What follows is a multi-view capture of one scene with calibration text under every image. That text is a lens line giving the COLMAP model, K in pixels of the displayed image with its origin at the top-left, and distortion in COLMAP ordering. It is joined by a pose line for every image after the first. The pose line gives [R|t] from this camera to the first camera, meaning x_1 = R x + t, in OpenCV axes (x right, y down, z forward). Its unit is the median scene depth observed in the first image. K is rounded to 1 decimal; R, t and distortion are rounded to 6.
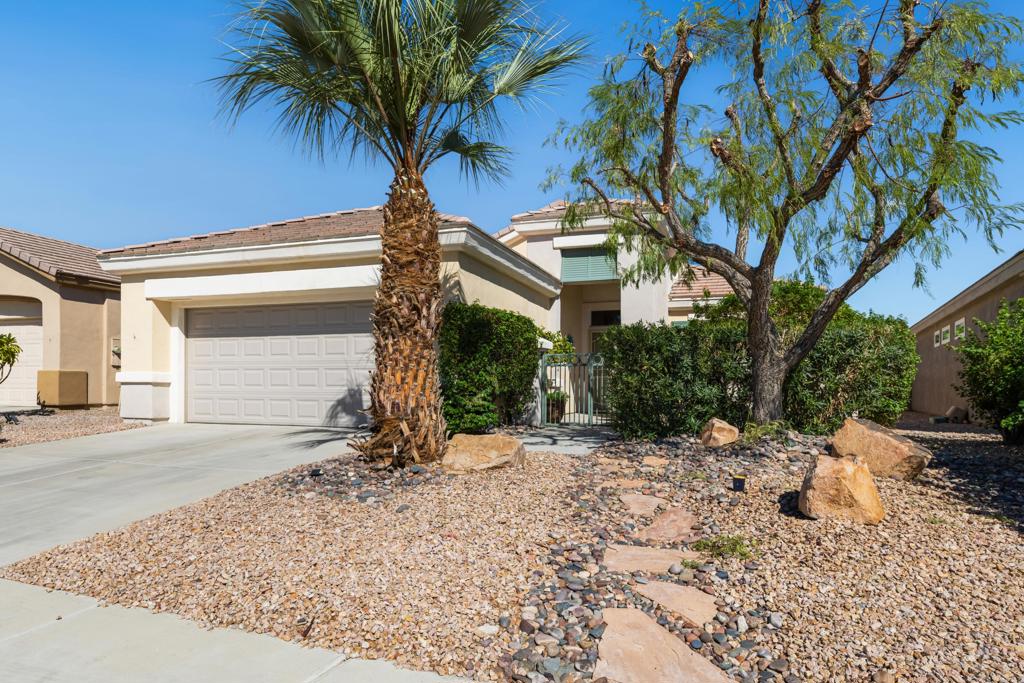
lens RADIAL K [[607.7, 0, 512.0], [0, 607.7, 341.5], [0, 0, 1]] dist [-0.000010, 0.000039]
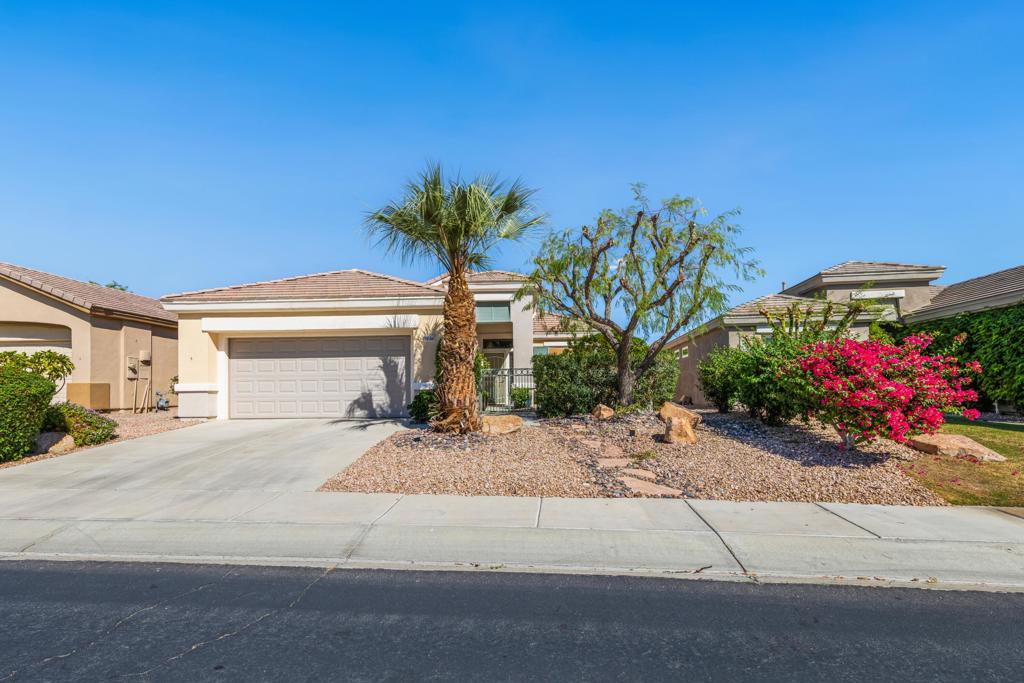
lens RADIAL K [[434.3, 0, 512.0], [0, 434.3, 341.5], [0, 0, 1]] dist [0.001128, 0.000010]
pose [[0.961484, 0.011963, 0.274599, -0.189577], [-0.003517, 0.999506, -0.031228, -0.018086], [-0.274837, 0.029059, 0.961052, -0.159969]]
